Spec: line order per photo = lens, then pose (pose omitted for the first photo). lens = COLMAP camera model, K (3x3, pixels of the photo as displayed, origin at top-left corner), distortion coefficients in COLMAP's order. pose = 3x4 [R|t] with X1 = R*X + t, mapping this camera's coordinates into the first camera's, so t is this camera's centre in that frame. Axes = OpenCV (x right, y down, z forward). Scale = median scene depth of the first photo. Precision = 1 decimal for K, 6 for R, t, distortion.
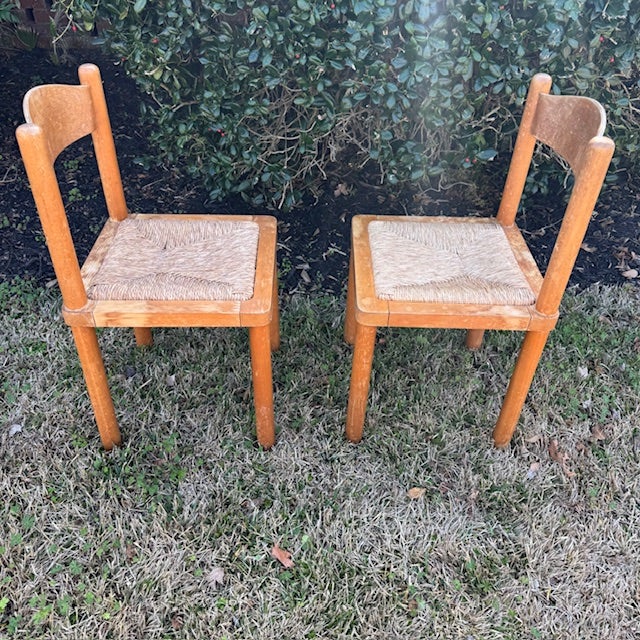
lens RADIAL K [[602.7, 0, 316.6], [0, 602.7, 326.8], [0, 0, 1]] dist [0.000258, 0.000000]
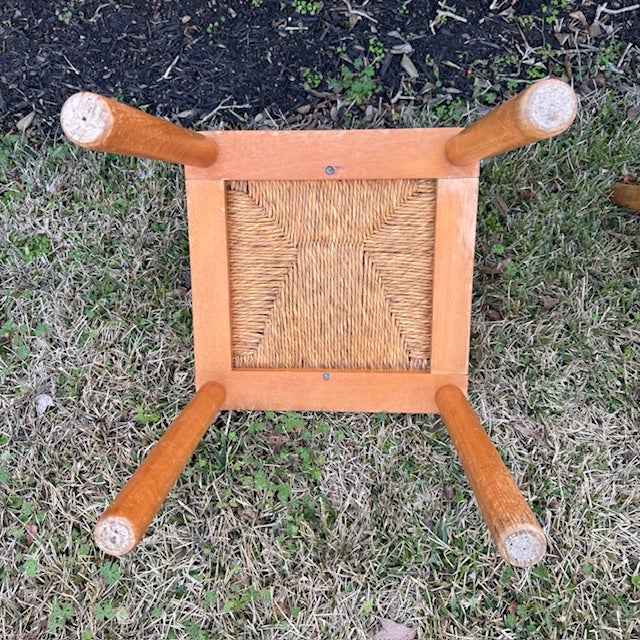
lens RADIAL K [[602.7, 0, 311.4], [0, 602.7, 322.0], [0, 0, 1]] dist [0.000258, 0.000000]
pose [[0.995258, -0.094556, -0.022816, -0.178756], [0.095903, 0.914717, 0.392549, -0.130887], [-0.016248, -0.392876, 0.919448, 0.406243]]
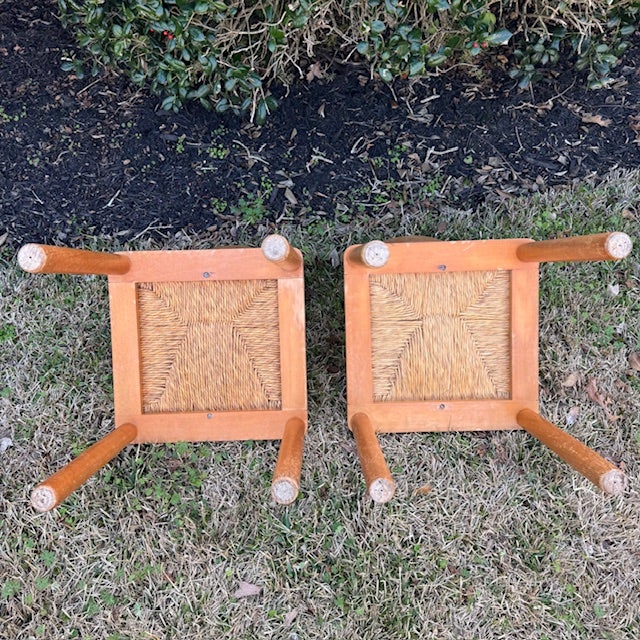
lens RADIAL K [[602.7, 0, 313.2], [0, 602.7, 322.0], [0, 0, 1]] dist [0.000258, 0.000000]
pose [[0.991725, -0.123771, 0.034107, -0.051297], [0.110875, 0.959628, 0.258497, -0.174938], [-0.064724, -0.252576, 0.965410, 0.142660]]
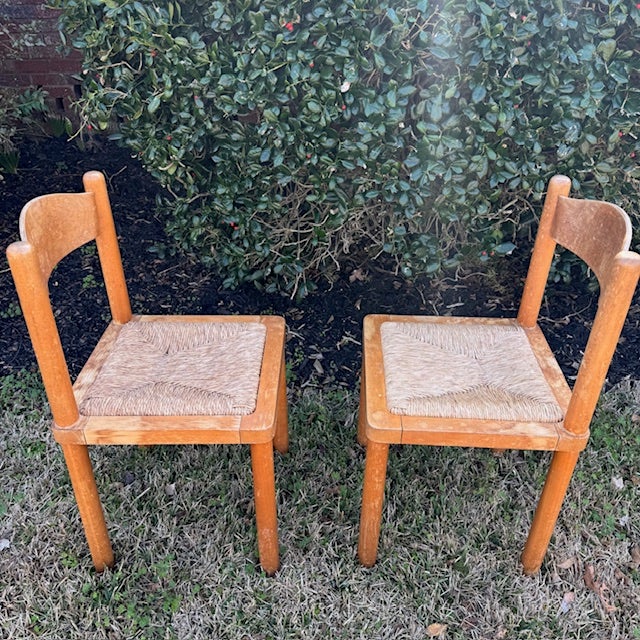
lens RADIAL K [[602.7, 0, 317.1], [0, 602.7, 323.0], [0, 0, 1]] dist [0.000258, 0.000000]
pose [[0.999334, 0.000718, -0.036491, 0.018983], [-0.004727, 0.993933, -0.109886, -0.067353], [0.036191, 0.109985, 0.993274, 0.049548]]
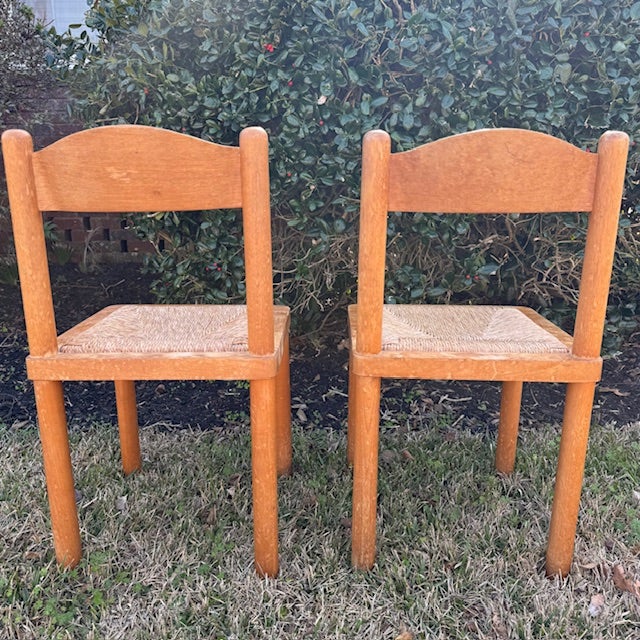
lens RADIAL K [[602.7, 0, 318.2], [0, 602.7, 320.6], [0, 0, 1]] dist [0.000258, 0.000000]
pose [[0.999289, -0.012015, -0.035733, 0.052982], [-0.003538, 0.913784, -0.406185, 0.199030], [0.037533, 0.406023, 0.913092, 0.176438]]
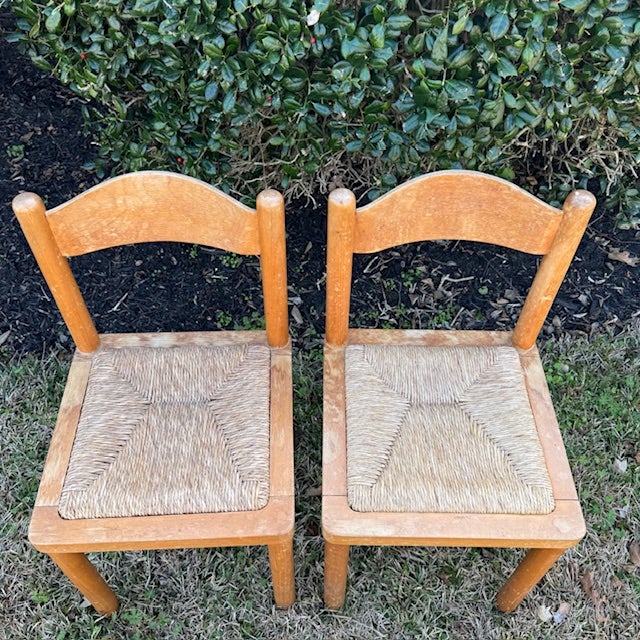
lens RADIAL K [[602.7, 0, 319.6], [0, 602.7, 319.1], [0, 0, 1]] dist [0.000258, 0.000000]
pose [[0.999323, -0.035458, -0.009776, 0.029832], [0.036725, 0.976613, 0.211847, -0.345687], [0.002035, -0.212063, 0.977254, 0.217399]]
